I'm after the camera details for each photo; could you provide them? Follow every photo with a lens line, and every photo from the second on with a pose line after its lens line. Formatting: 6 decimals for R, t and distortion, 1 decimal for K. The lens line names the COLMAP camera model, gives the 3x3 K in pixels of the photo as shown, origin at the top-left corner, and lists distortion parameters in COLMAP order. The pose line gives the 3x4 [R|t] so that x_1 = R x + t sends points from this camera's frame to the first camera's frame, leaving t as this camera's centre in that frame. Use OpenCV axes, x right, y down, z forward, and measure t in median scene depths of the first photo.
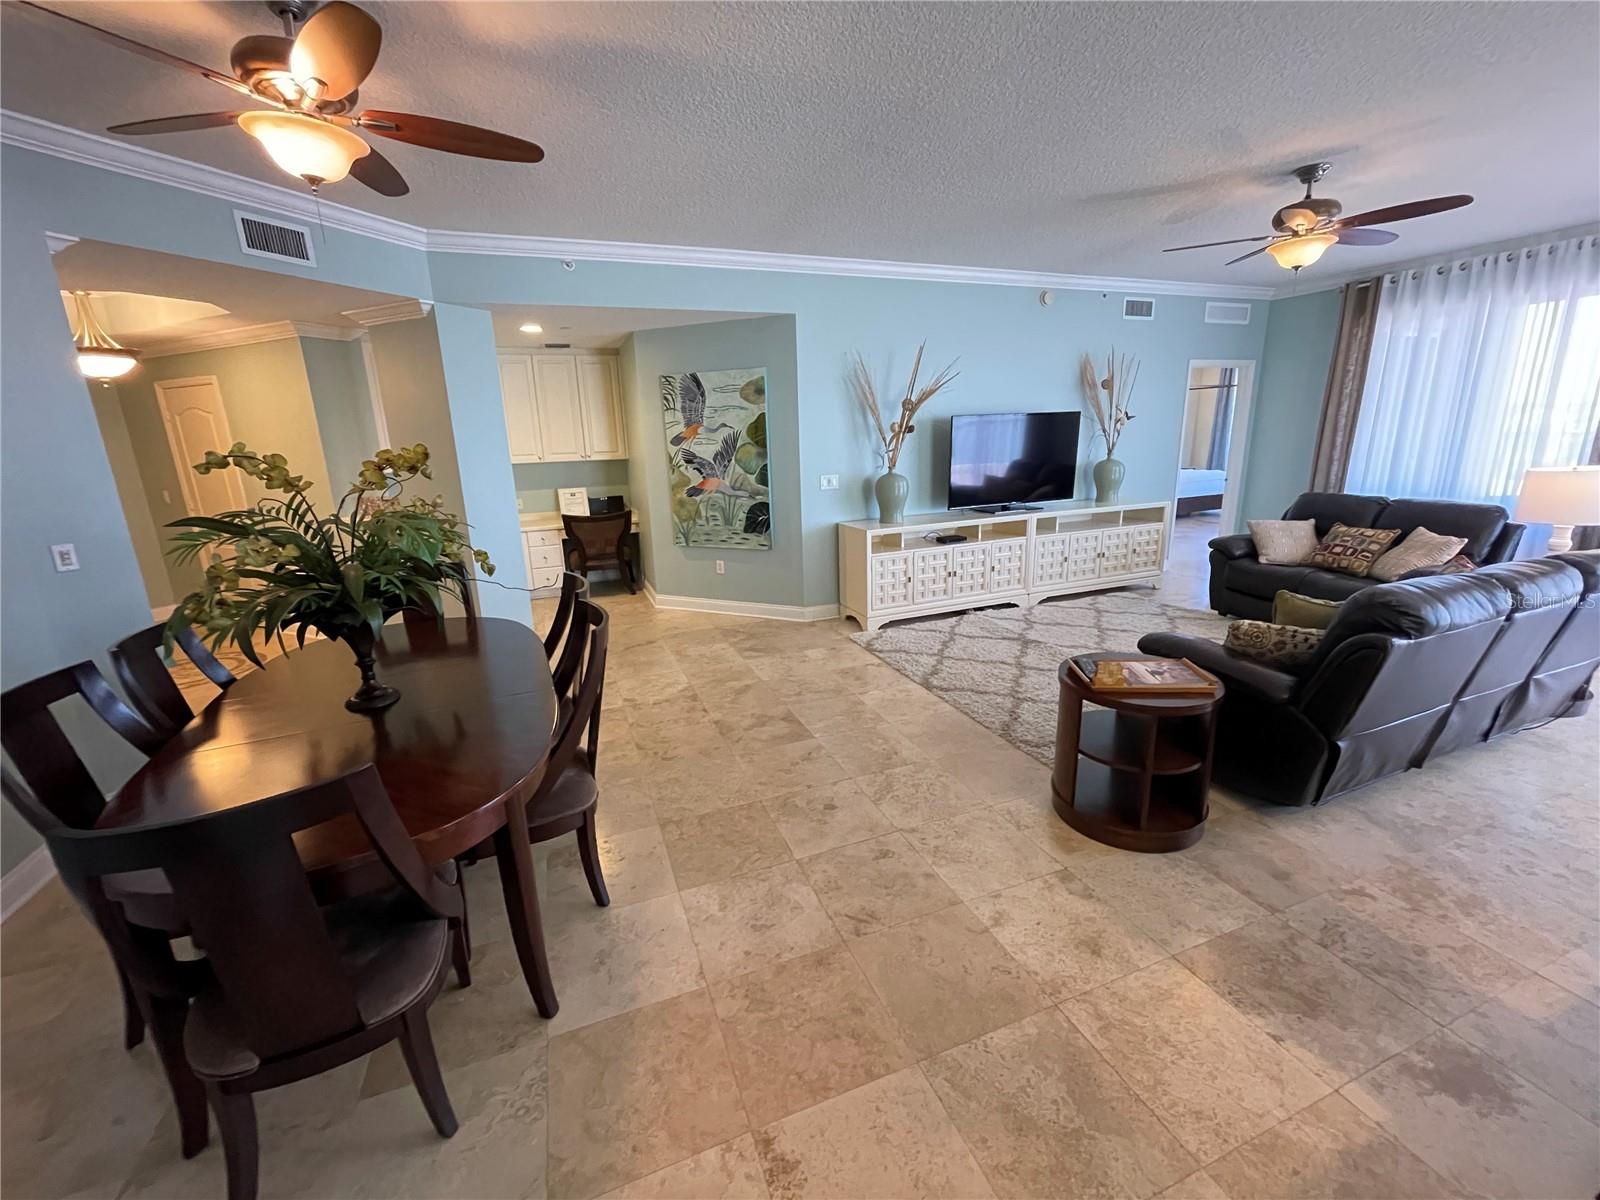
lens RADIAL K [[647.9, 0, 800.5], [0, 647.9, 597.0], [0, 0, 1]] dist [0.000940, 0.000230]
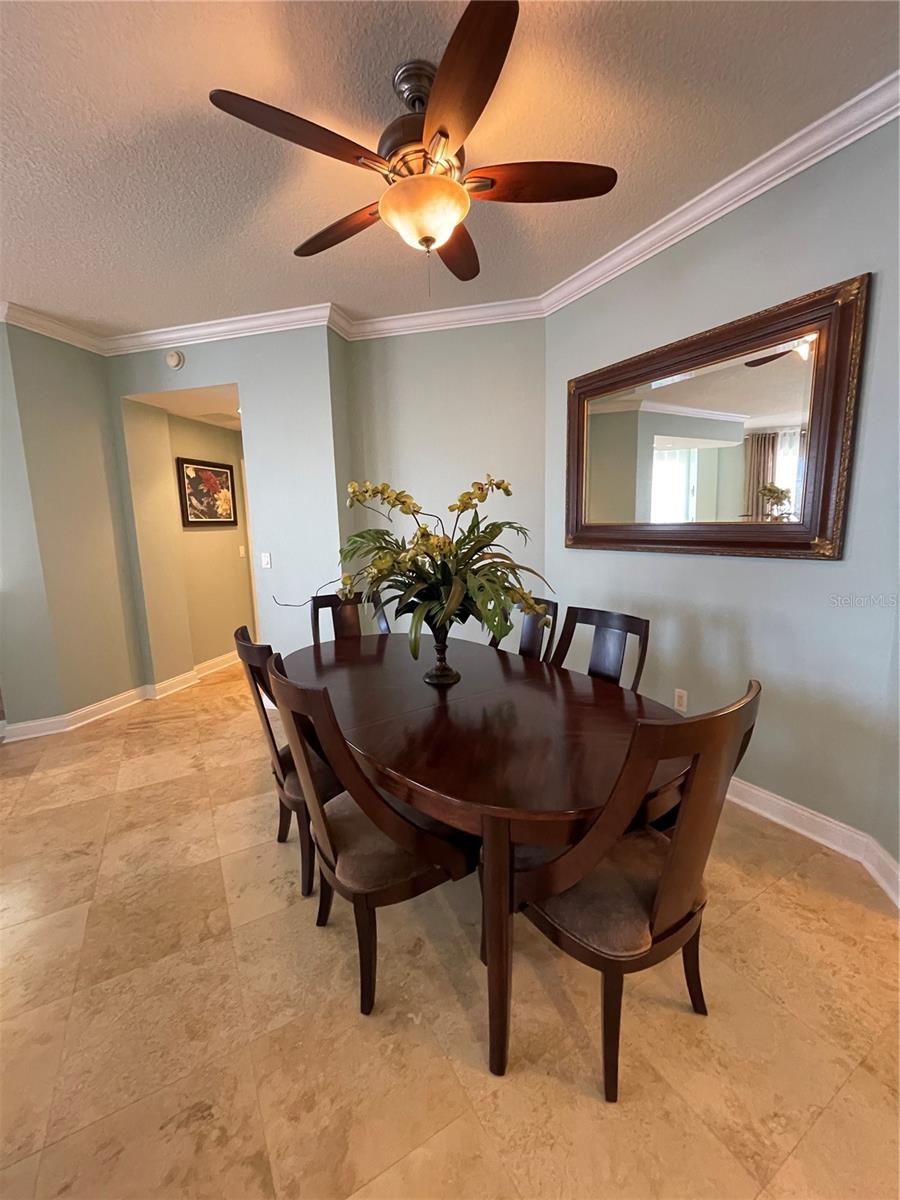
lens RADIAL K [[485.6, 0, 454.3], [0, 485.6, 602.1], [0, 0, 1]] dist [-0.007902, 0.003176]
pose [[-0.985023, 0.079175, -0.153168, -0.224125], [0.011316, 0.916105, 0.400778, -0.147450], [0.172050, 0.393042, -0.903281, 0.736628]]
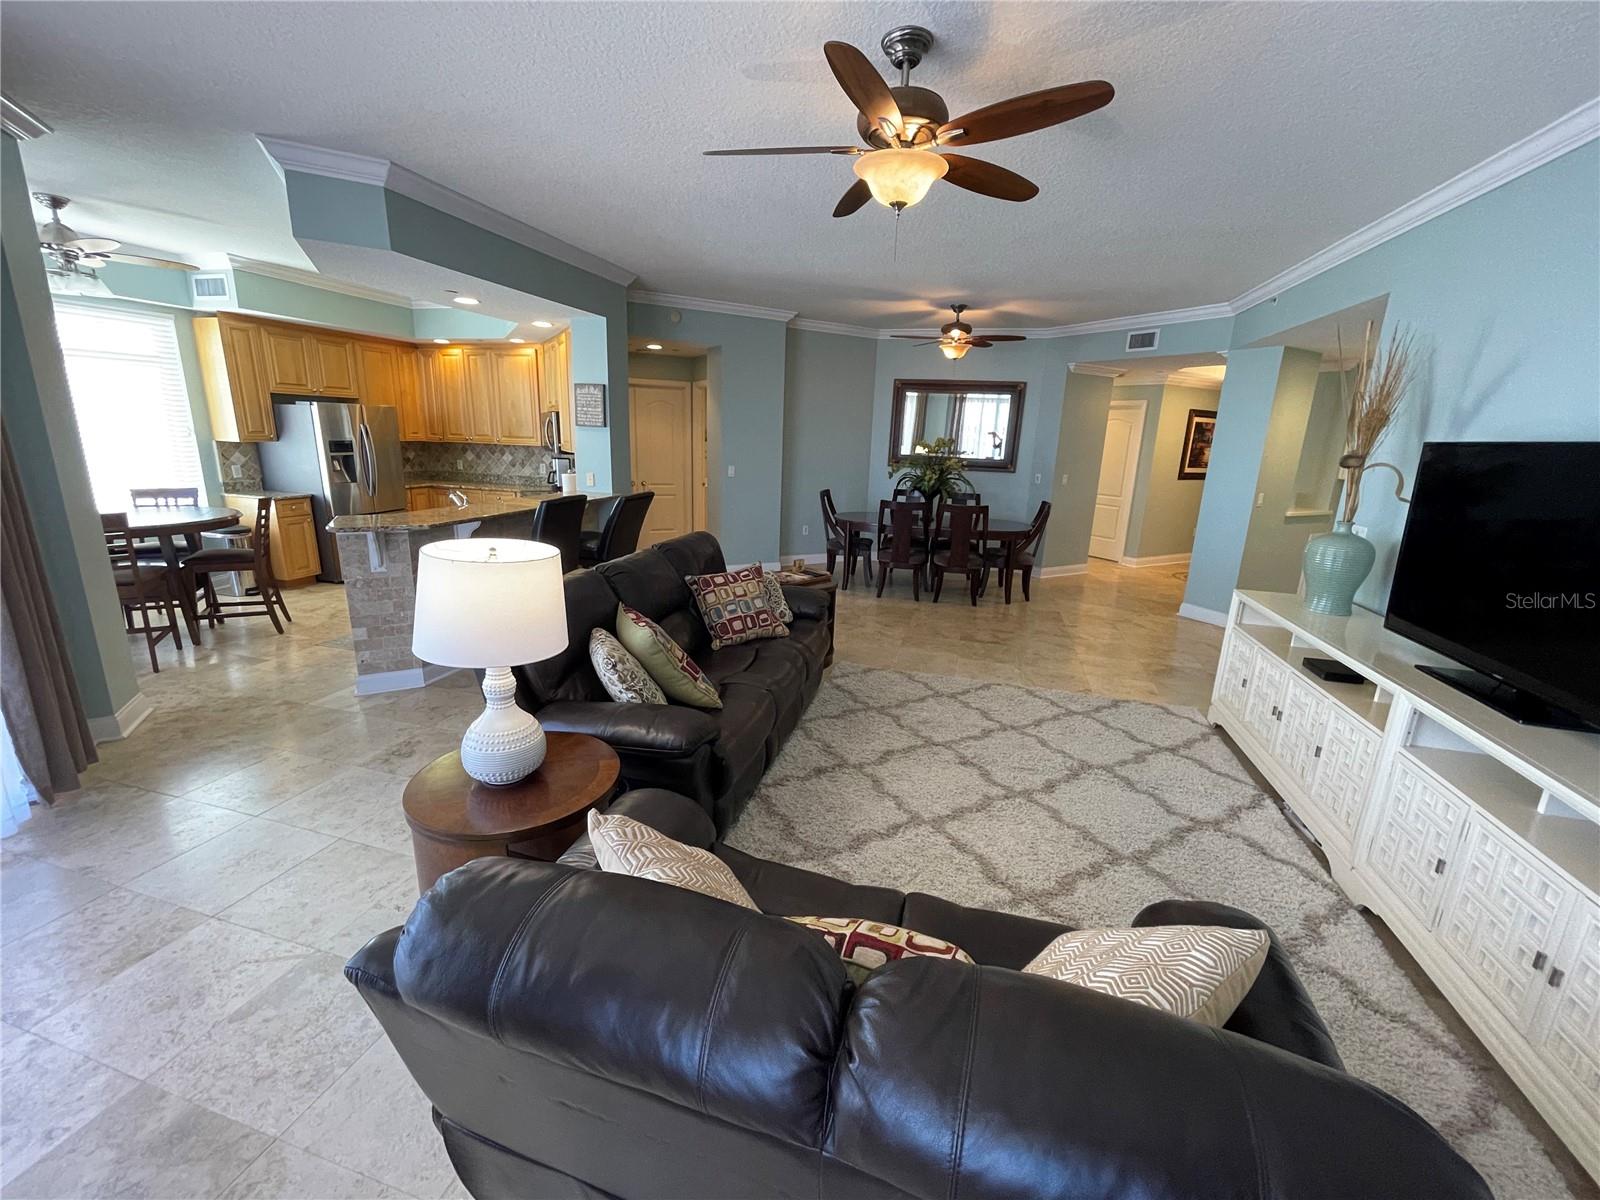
lens RADIAL K [[647.5, 0, 798.7], [0, 647.5, 595.3], [0, 0, 1]] dist [-0.007902, 0.003176]
pose [[-0.605156, 0.203568, -0.769640, 0.906079], [-0.215733, 0.888650, 0.404673, -0.266838], [0.766319, 0.410927, -0.493856, 0.909219]]
